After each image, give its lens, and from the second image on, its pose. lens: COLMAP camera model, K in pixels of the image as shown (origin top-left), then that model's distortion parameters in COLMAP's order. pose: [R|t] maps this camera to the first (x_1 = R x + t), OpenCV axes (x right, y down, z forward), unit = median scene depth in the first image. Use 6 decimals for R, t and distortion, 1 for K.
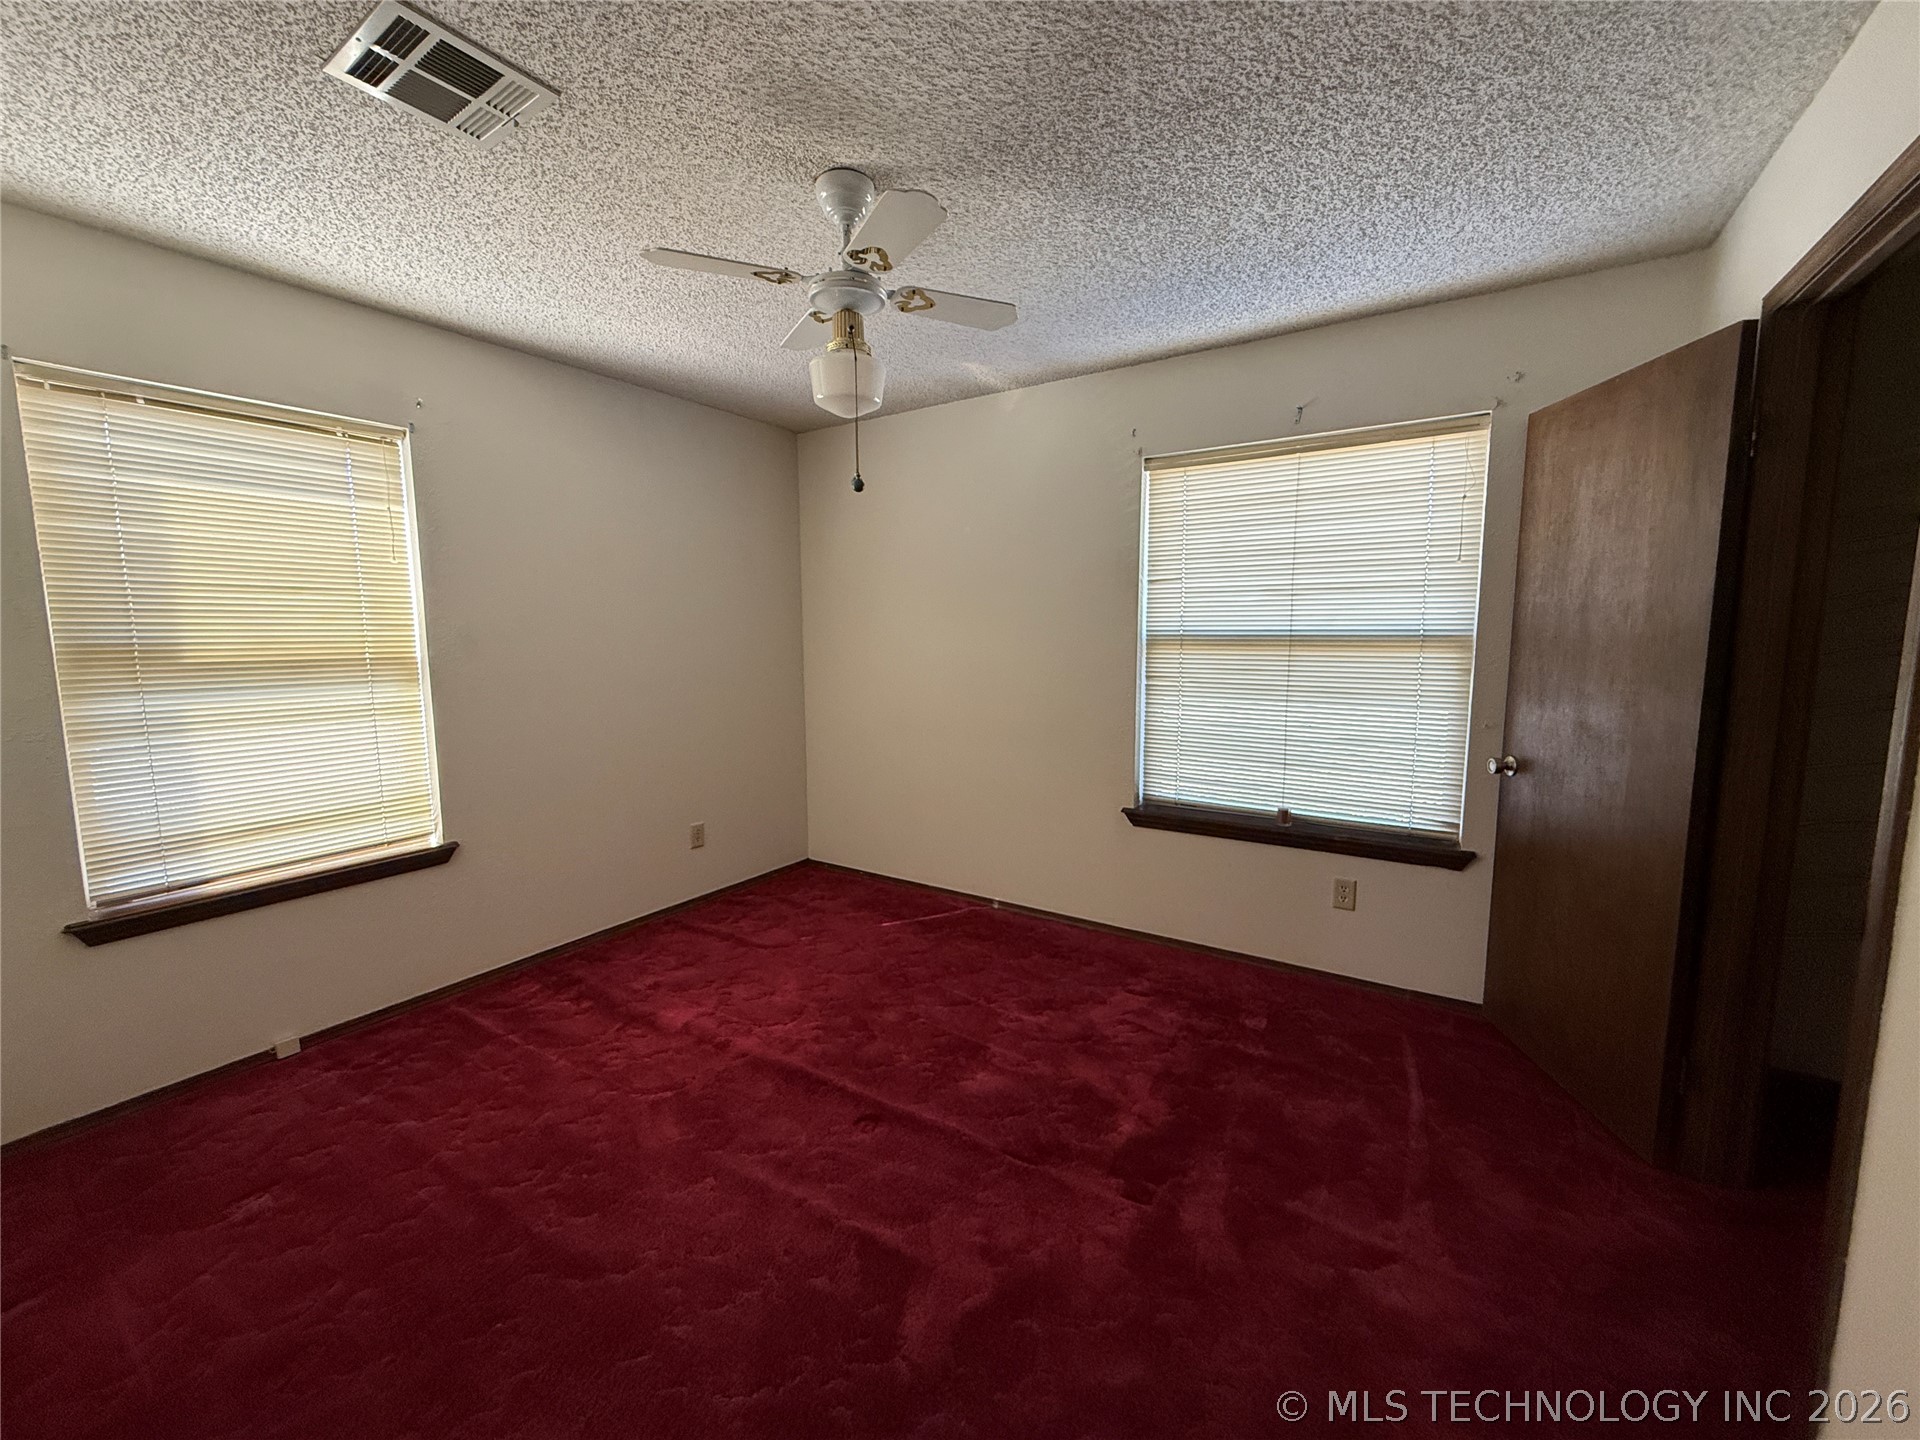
lens RADIAL K [[765.1, 0, 948.8], [0, 765.1, 716.8], [0, 0, 1]] dist [-0.007248, 0.001285]
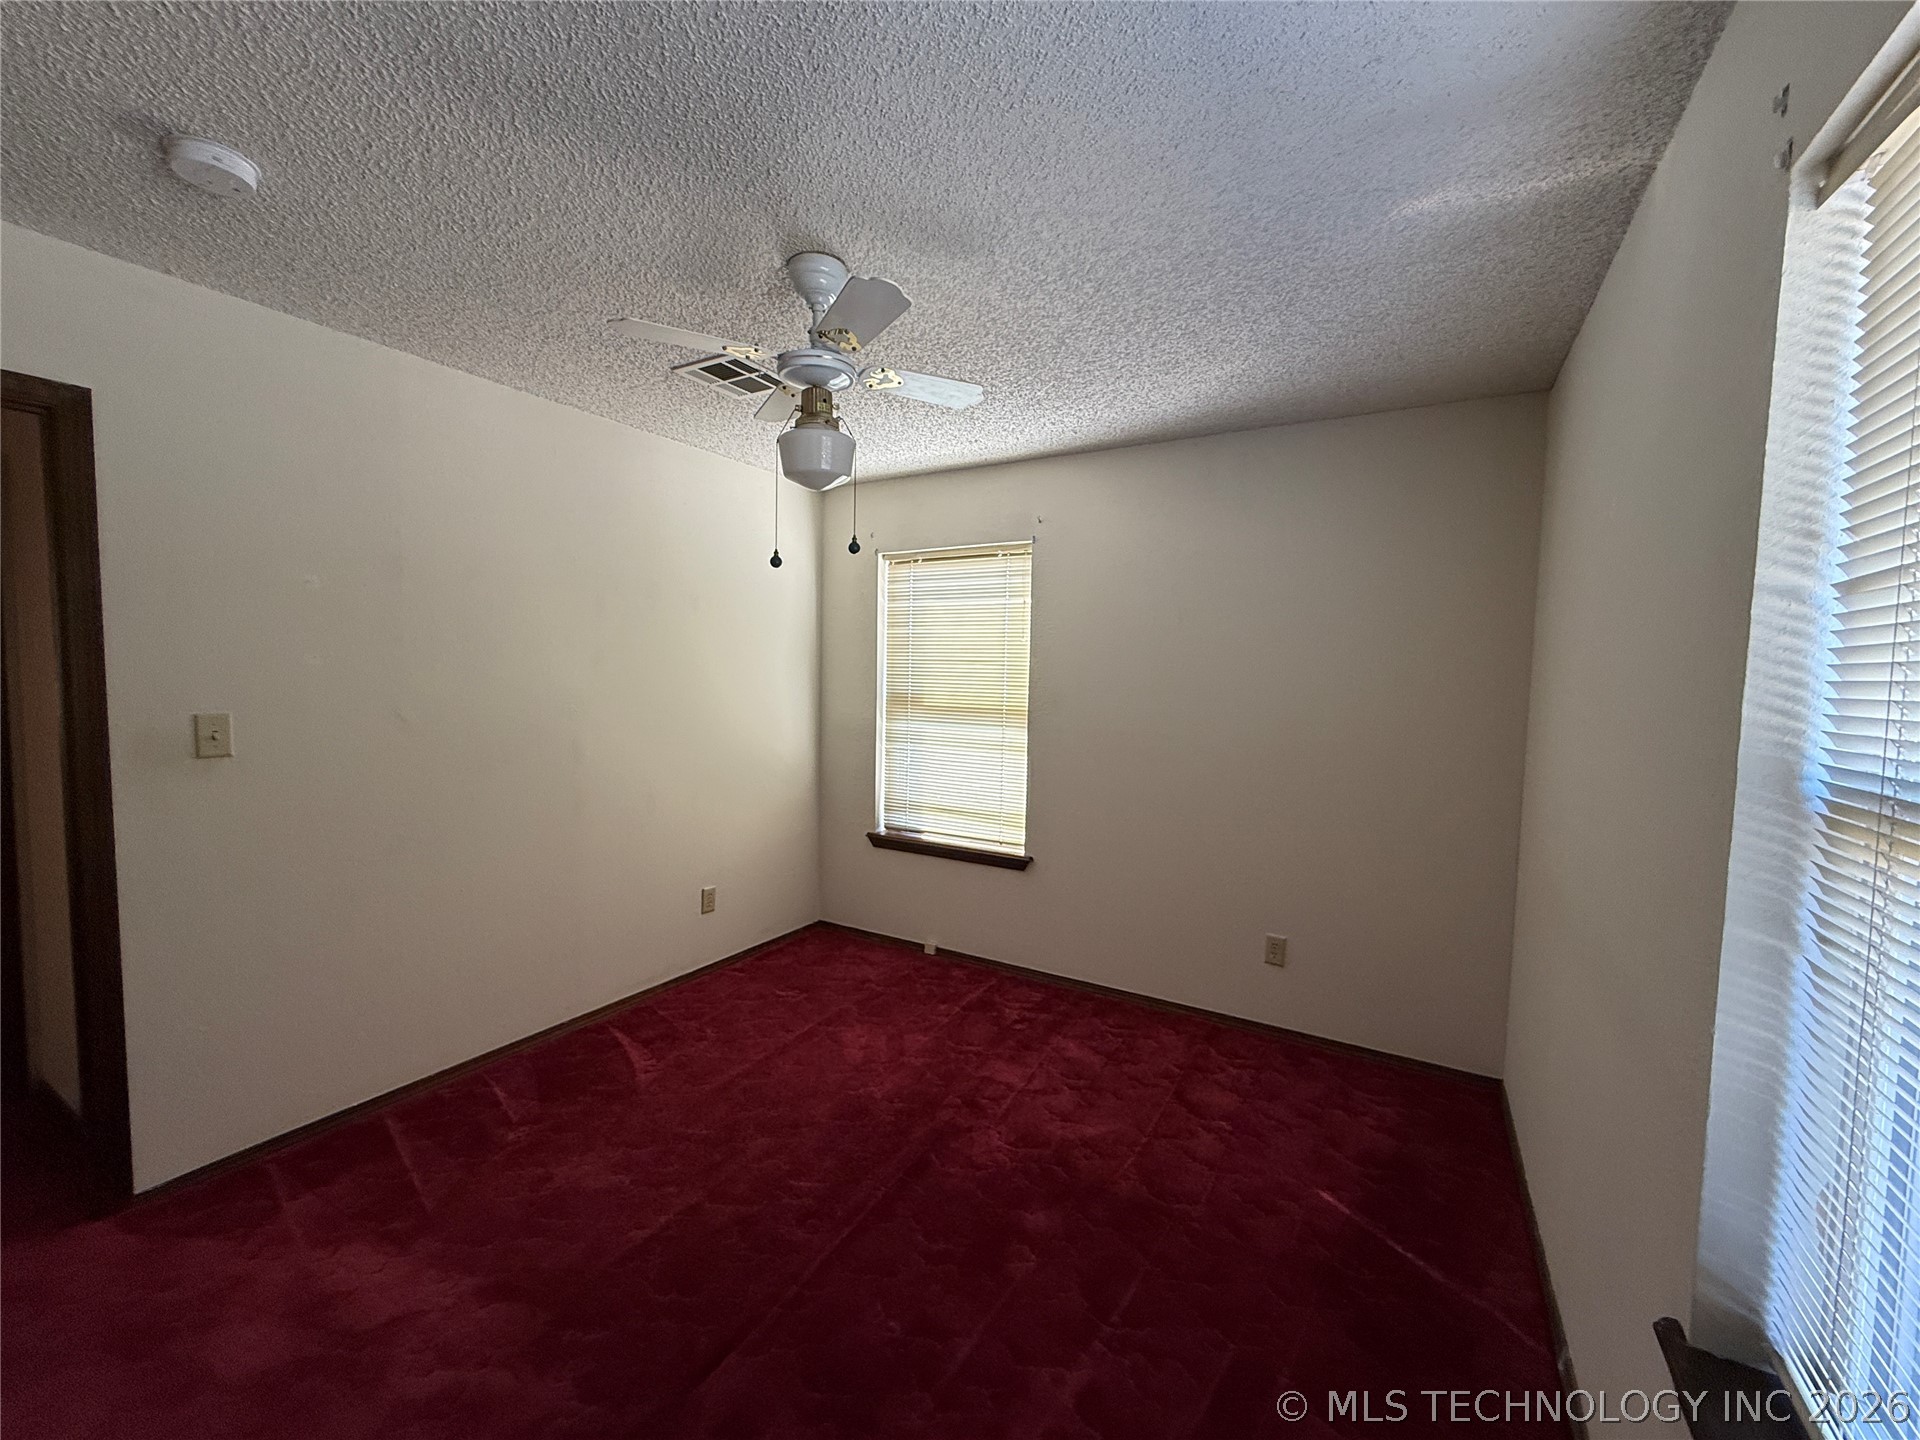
lens RADIAL K [[765.1, 0, 950.8], [0, 765.1, 720.2], [0, 0, 1]] dist [-0.007248, 0.001285]
pose [[0.043583, 0.065855, -0.996877, 0.637484], [-0.134303, 0.989154, 0.059473, -0.126338], [0.989981, 0.131292, 0.051954, 0.826851]]
